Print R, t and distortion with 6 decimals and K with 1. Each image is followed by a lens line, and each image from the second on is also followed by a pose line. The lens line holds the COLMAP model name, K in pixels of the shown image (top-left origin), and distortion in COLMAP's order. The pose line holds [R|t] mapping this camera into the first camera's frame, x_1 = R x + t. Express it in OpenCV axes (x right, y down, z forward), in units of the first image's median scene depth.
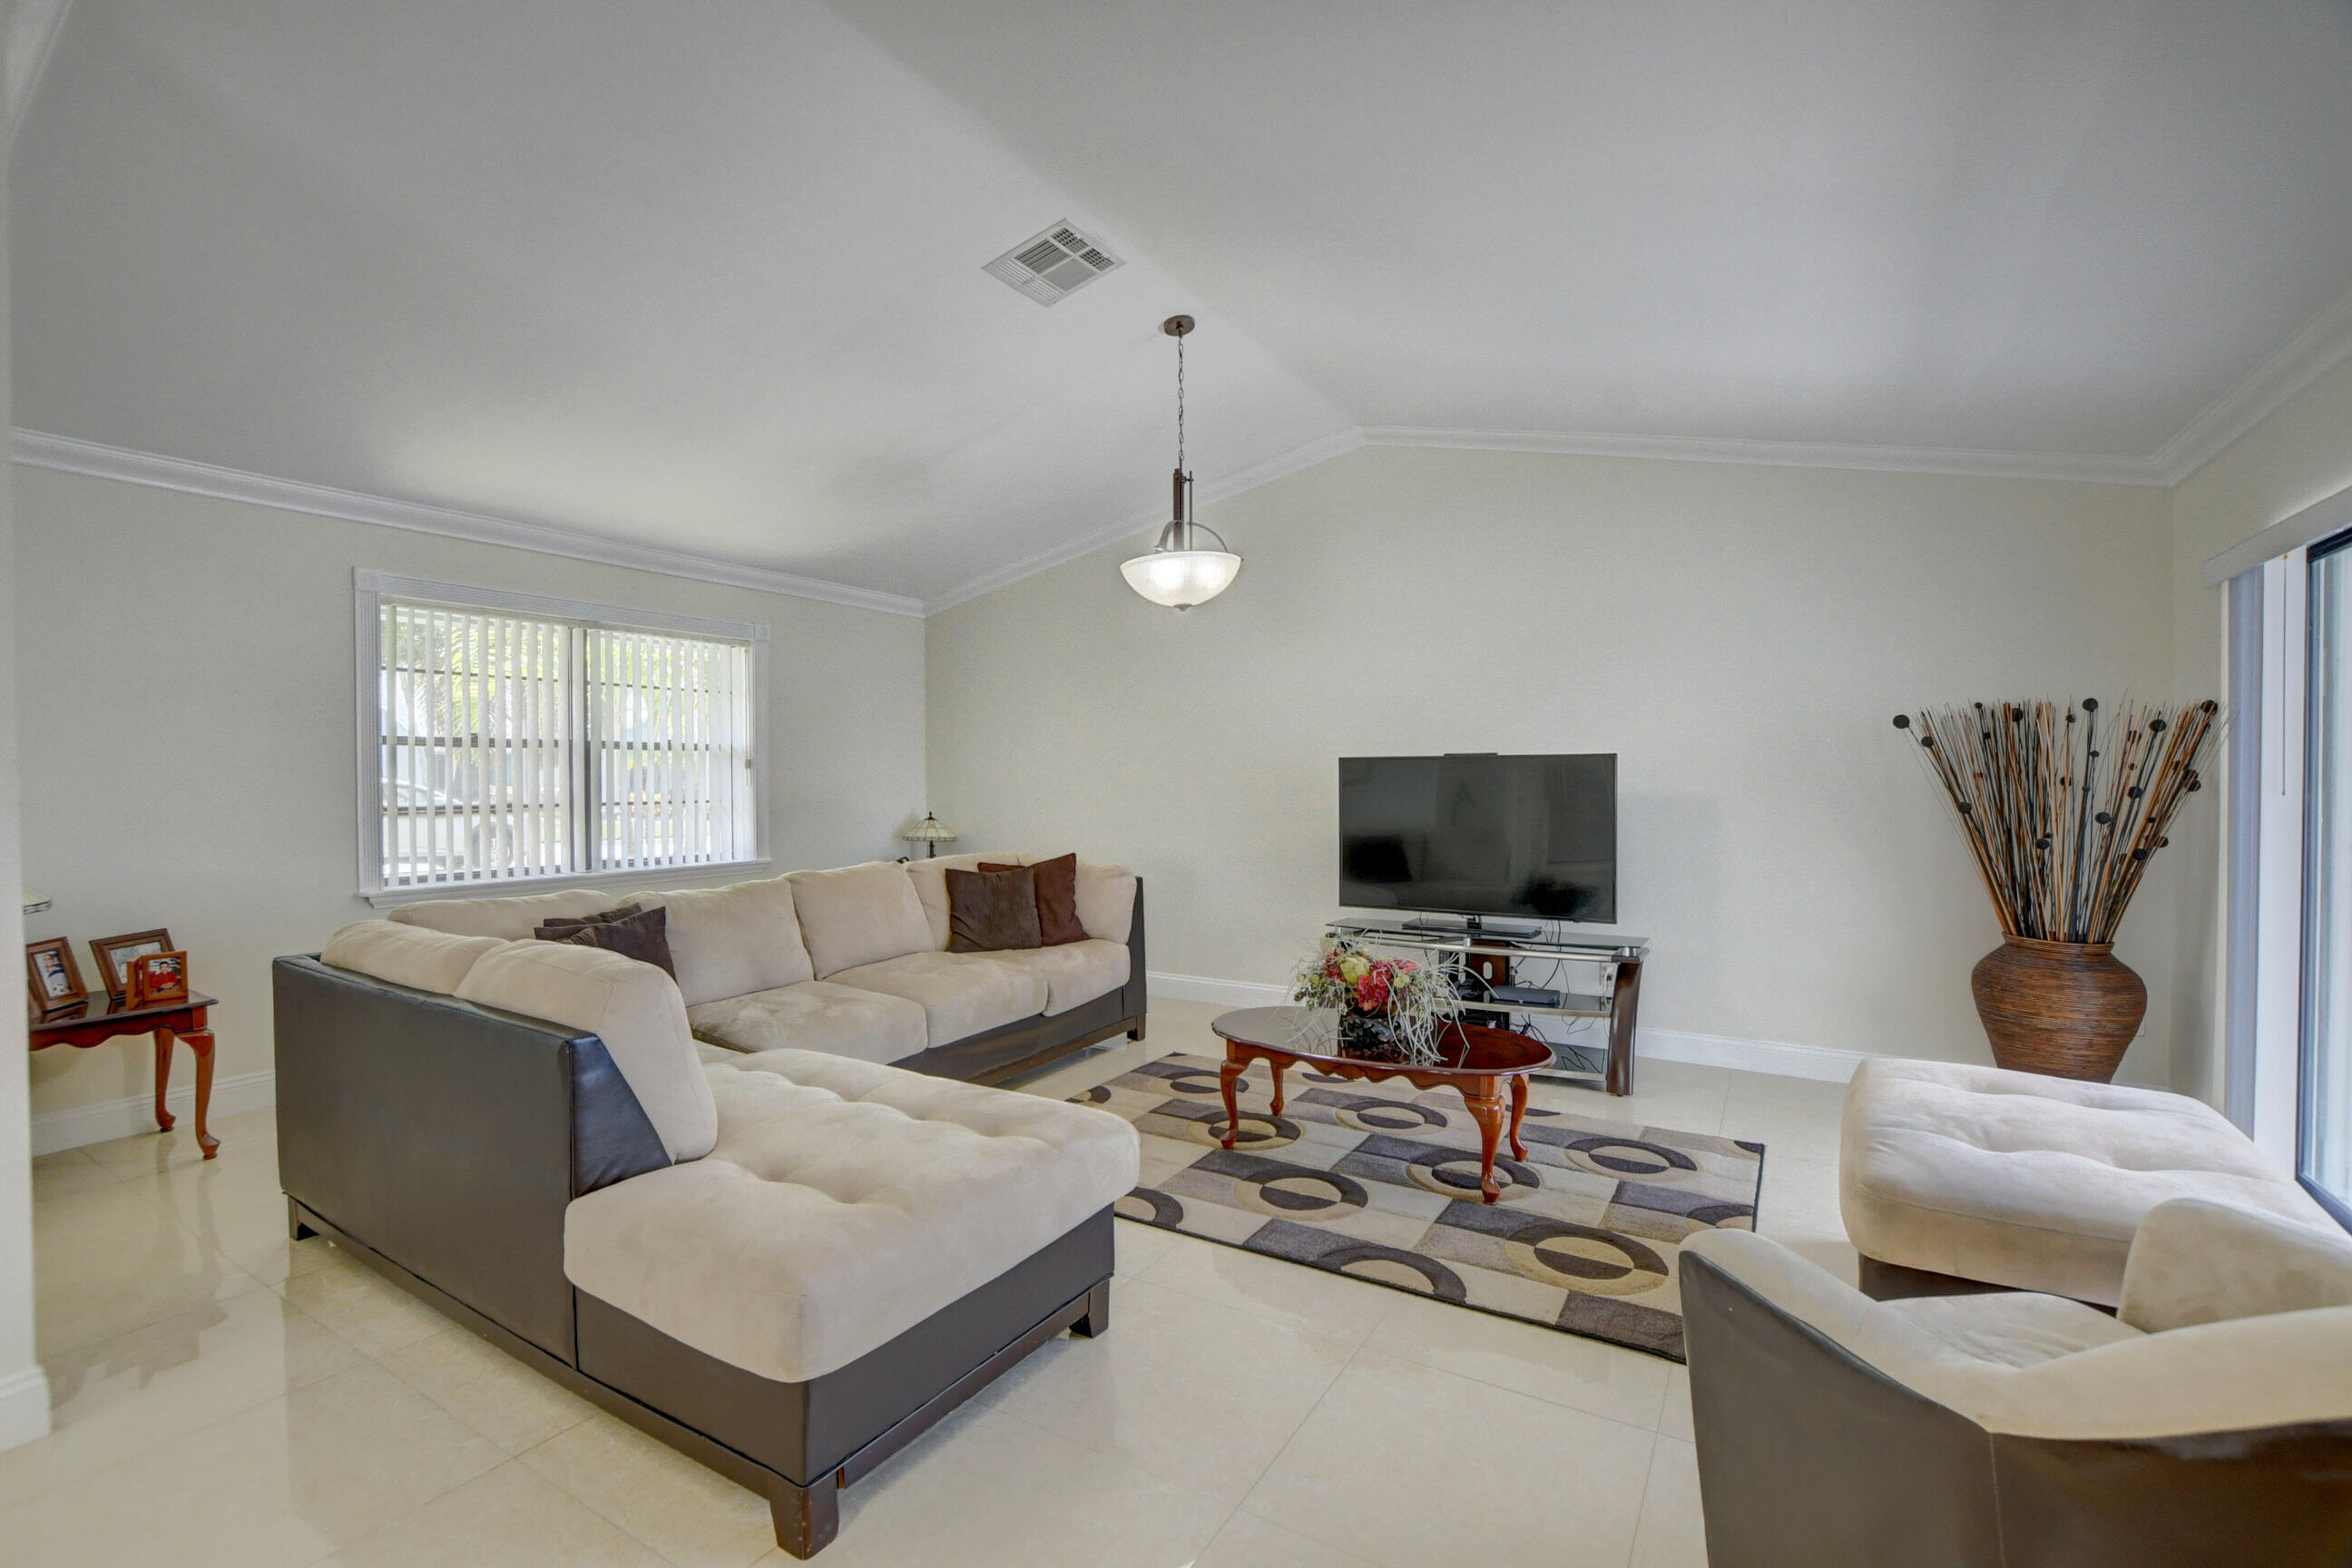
lens RADIAL K [[1043.7, 0, 1163.0], [0, 1043.7, 780.1], [0, 0, 1]] dist [-0.030830, 0.002079]
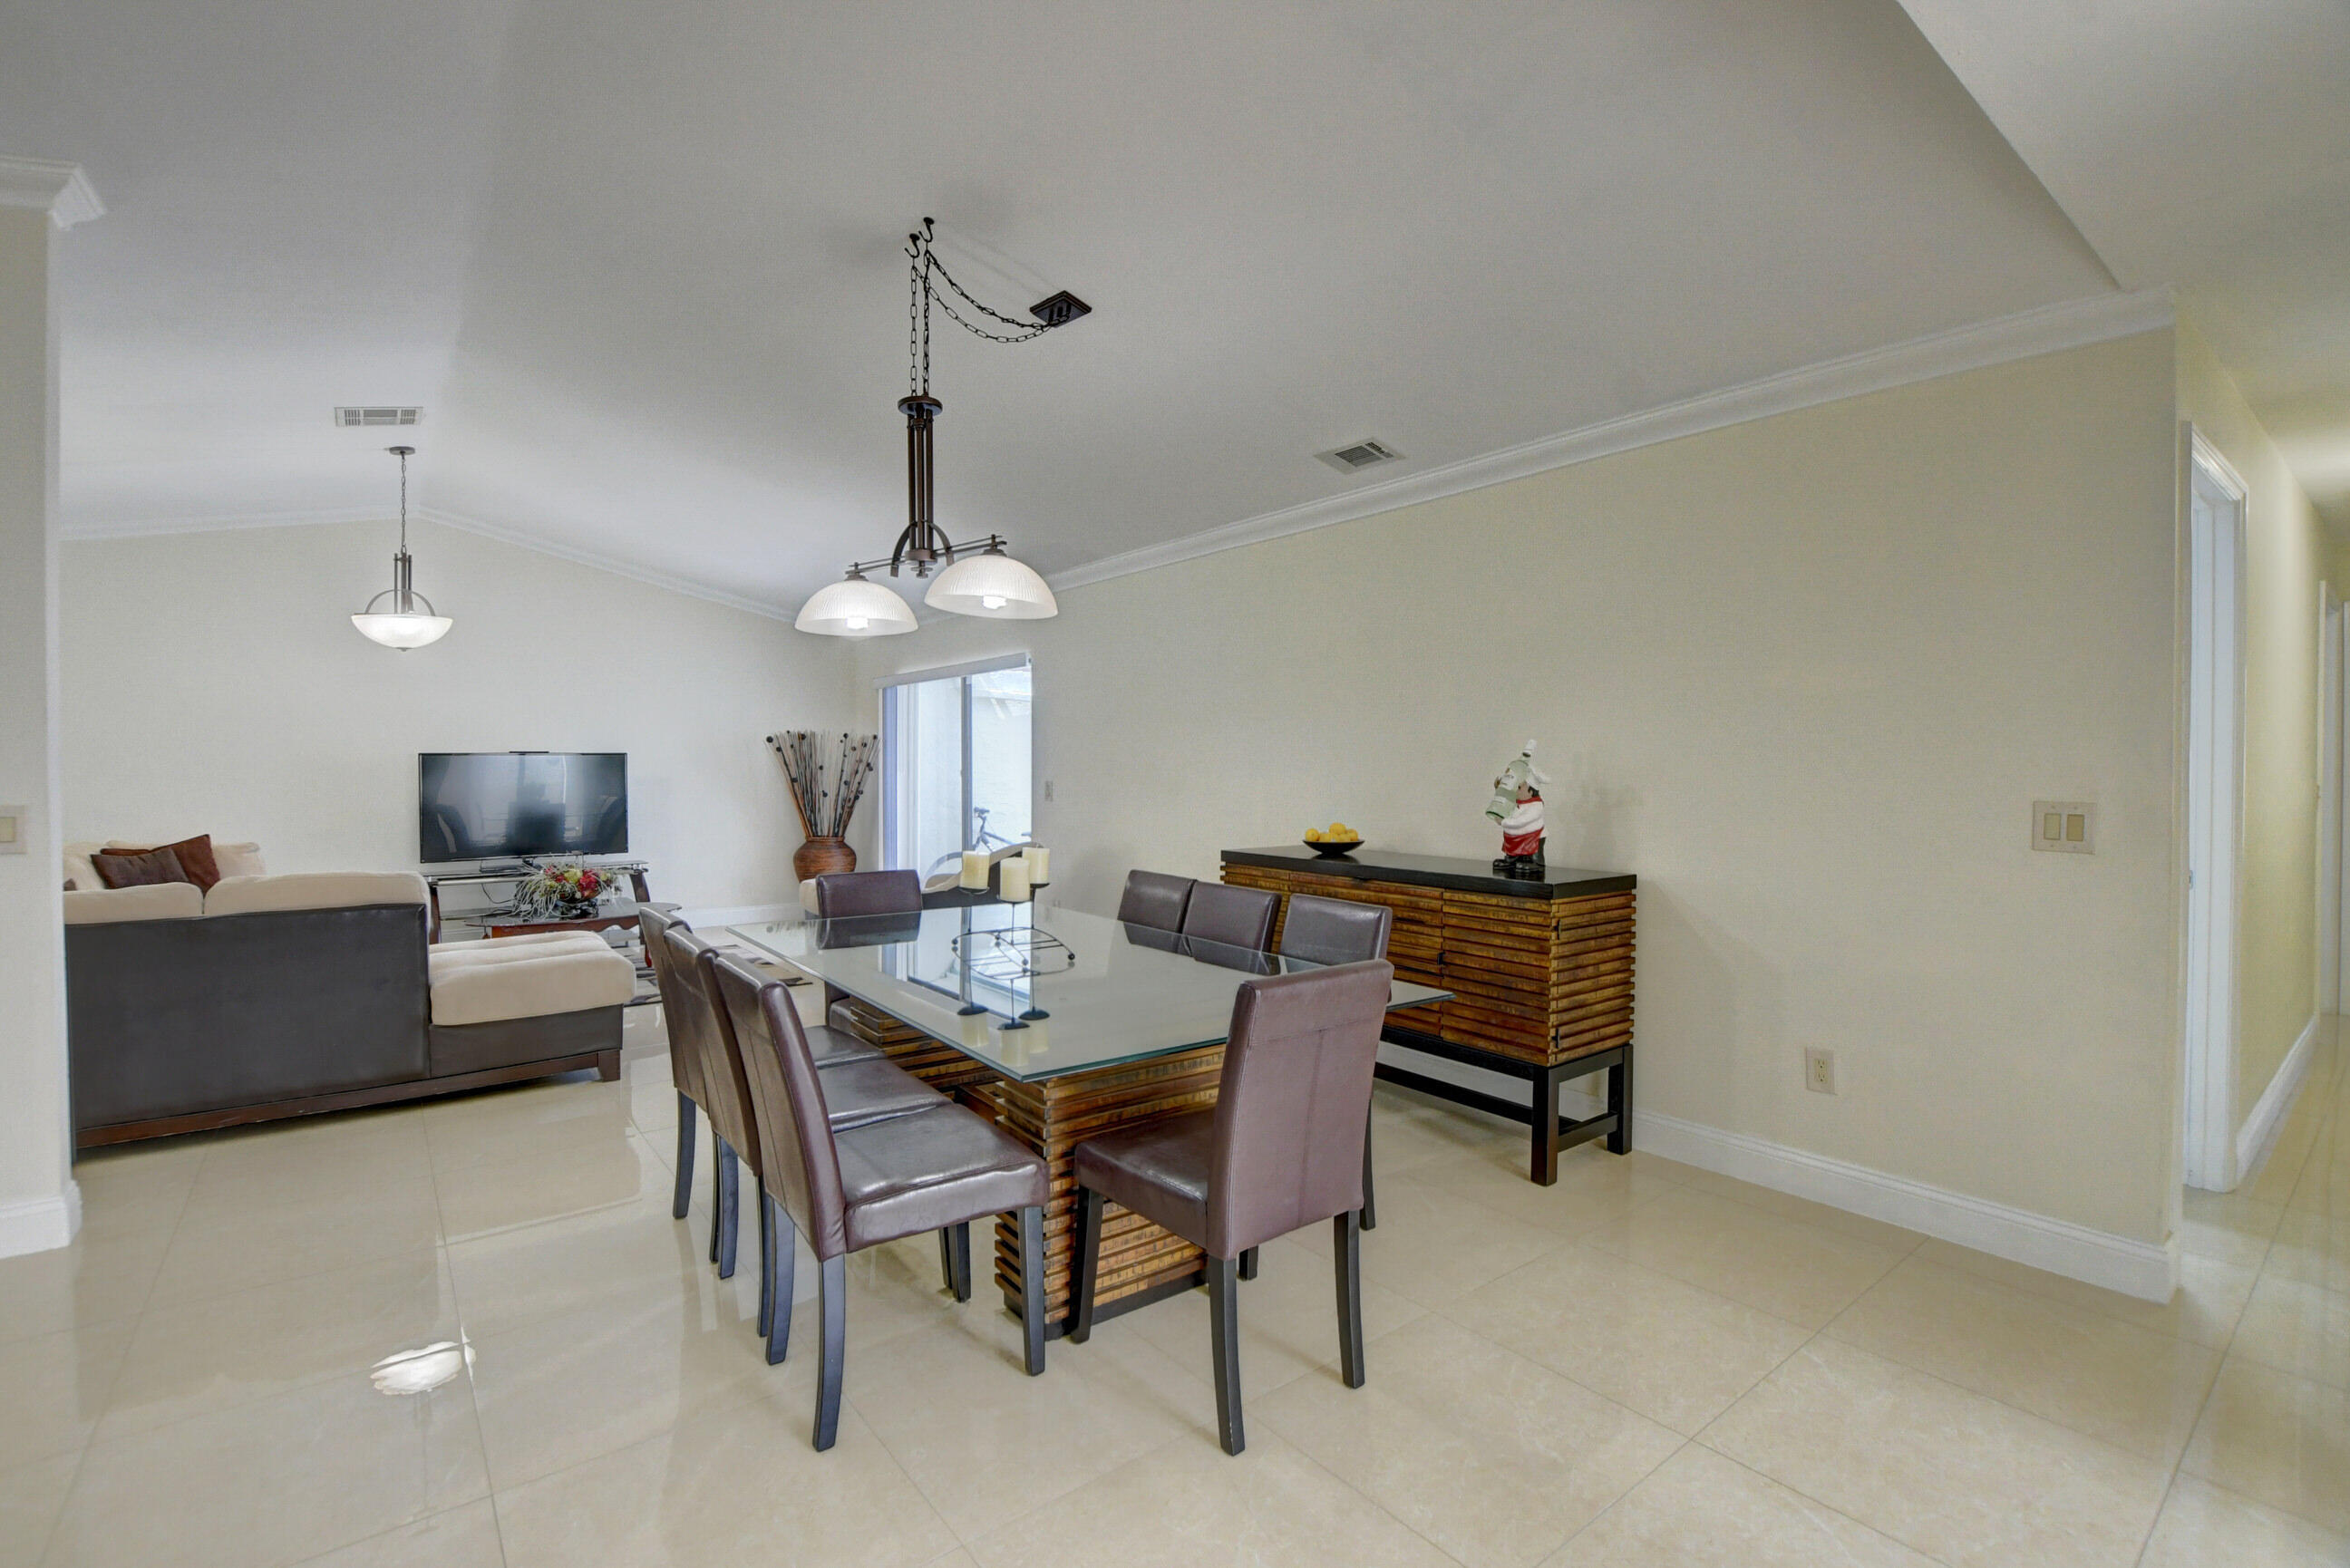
lens RADIAL K [[1042.6, 0, 1159.7], [0, 1042.6, 778.2], [0, 0, 1]] dist [-0.030830, 0.002079]
pose [[0.351521, -0.013202, 0.936087, -0.934828], [0.006721, 0.999910, 0.011579, 0.002479], [-0.936156, 0.002221, 0.351579, -0.465873]]
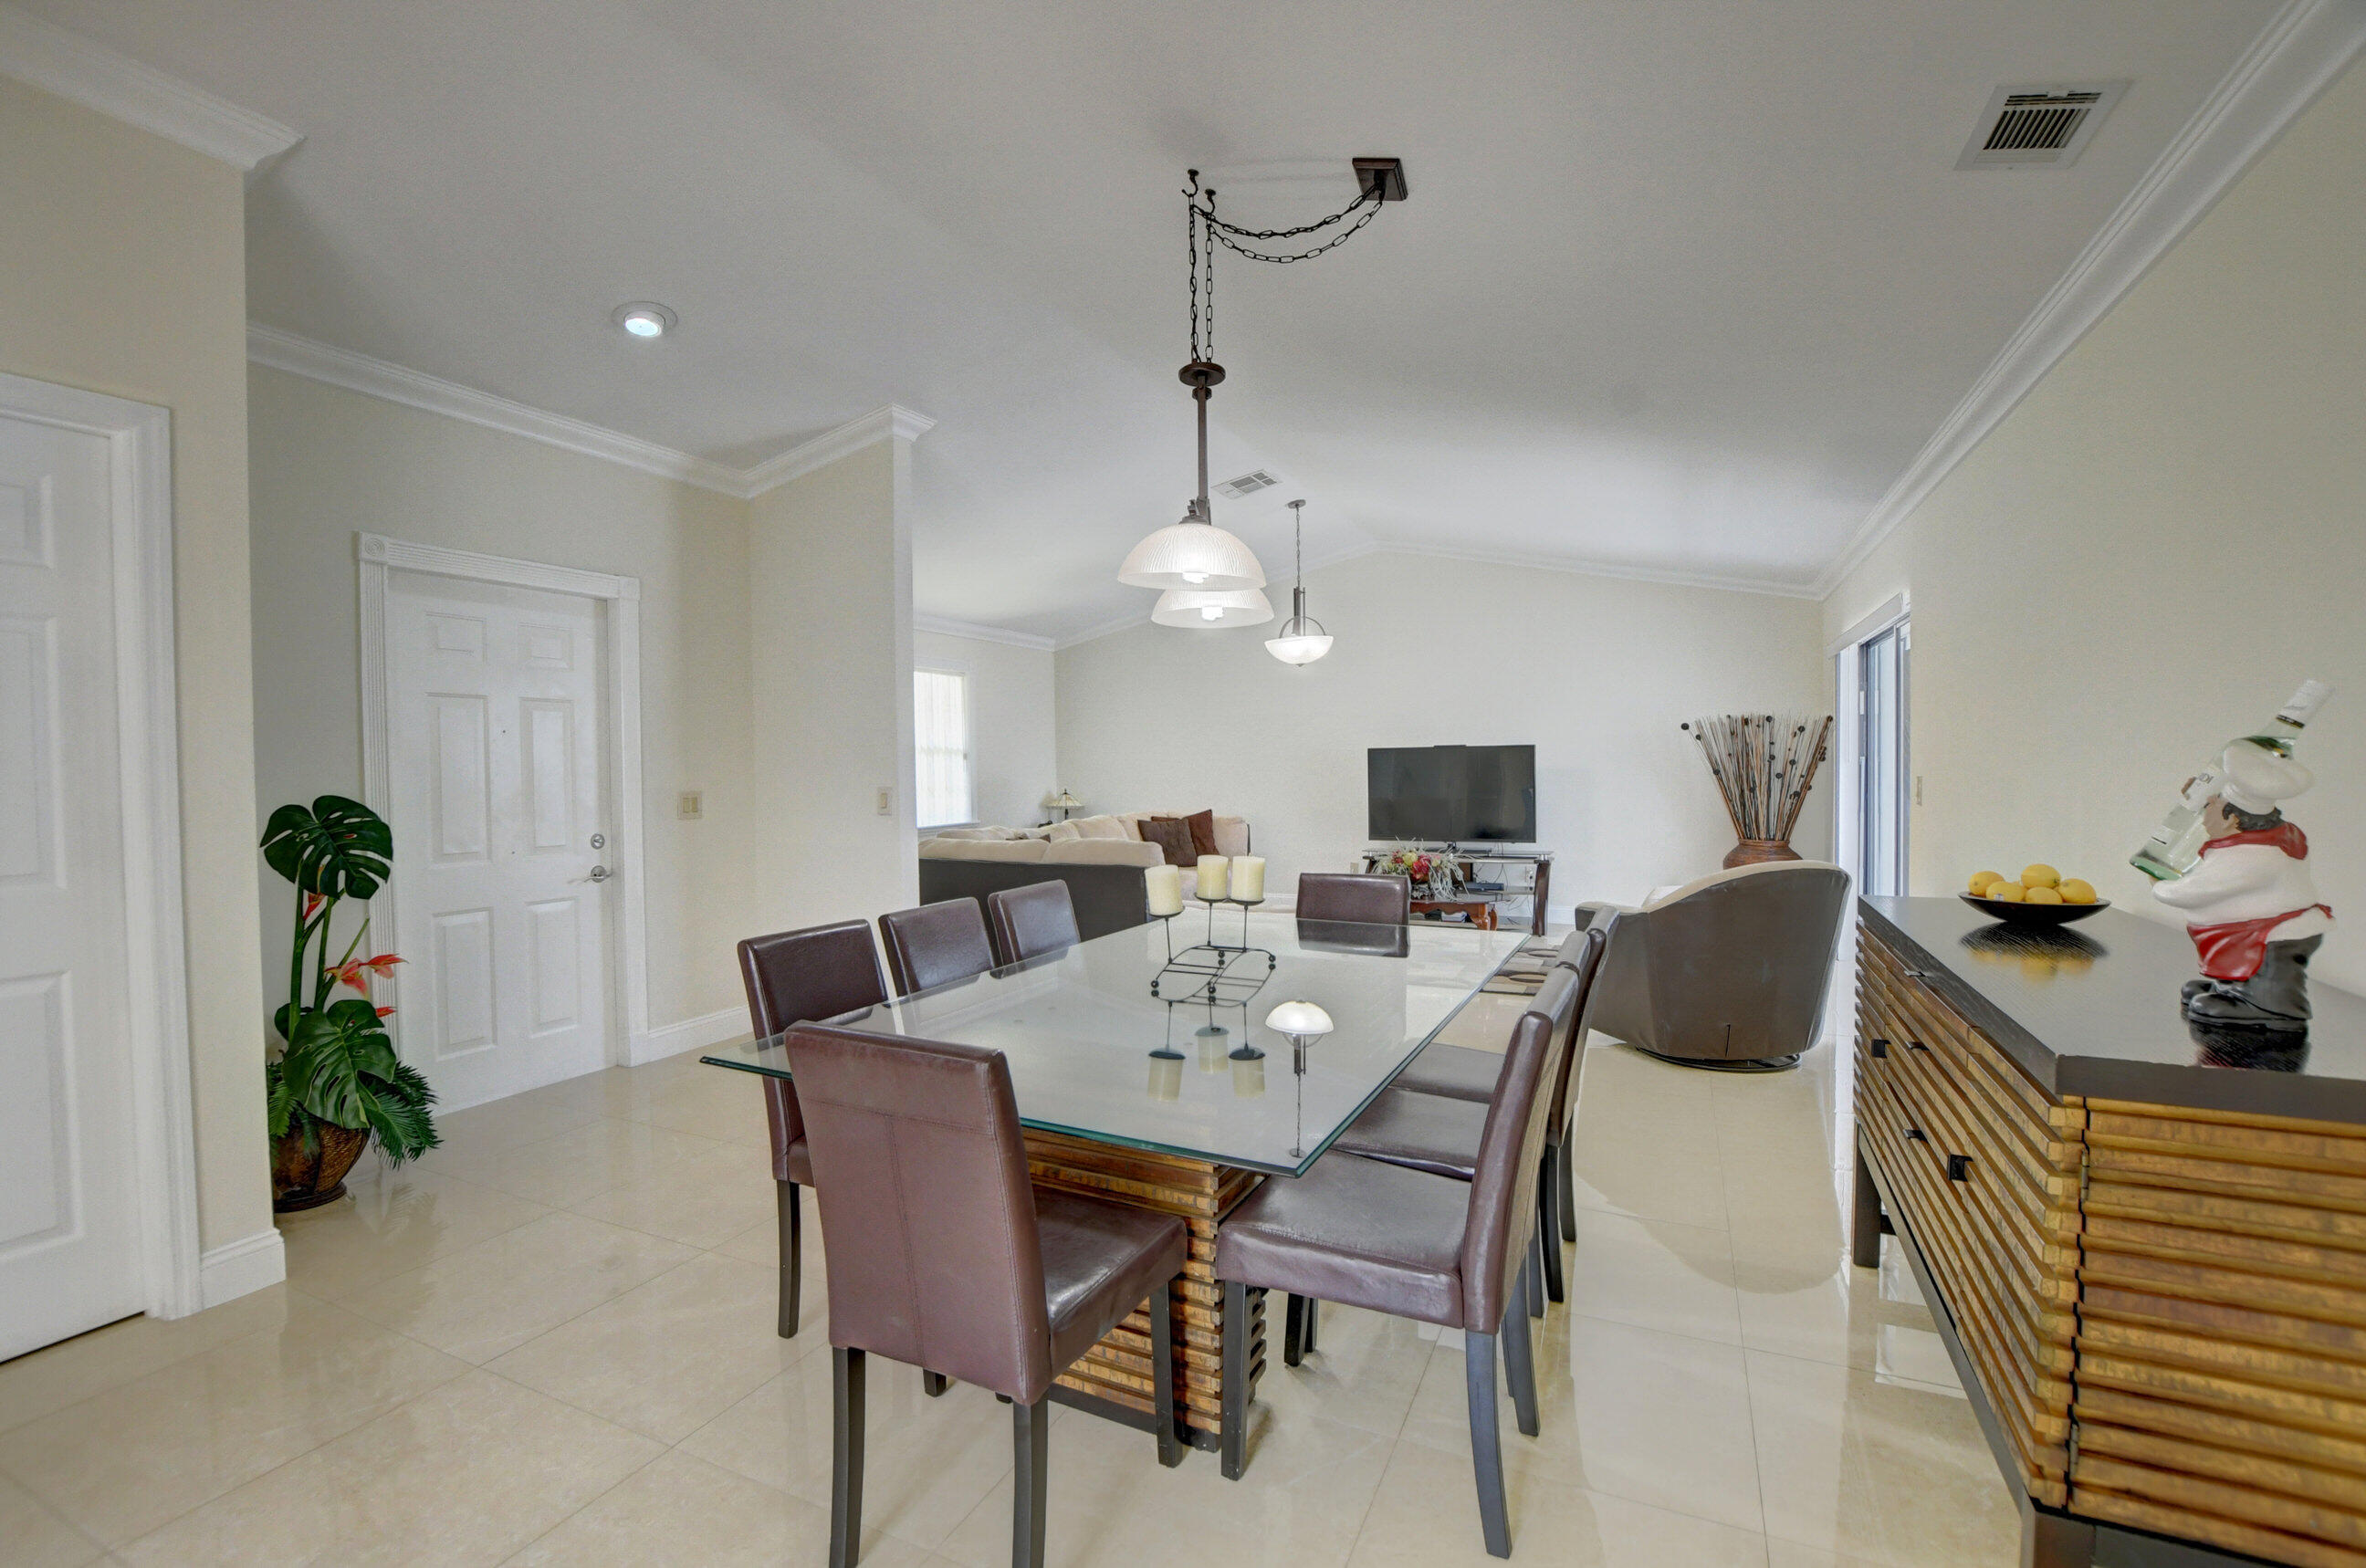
lens RADIAL K [[1049.8, 0, 1170.4], [0, 1049.8, 780.6], [0, 0, 1]] dist [-0.030830, 0.002079]
pose [[0.994937, -0.013927, 0.099528, -0.378281], [0.012741, 0.999840, 0.012537, 0.005748], [-0.099687, -0.011205, 0.994956, -0.746099]]
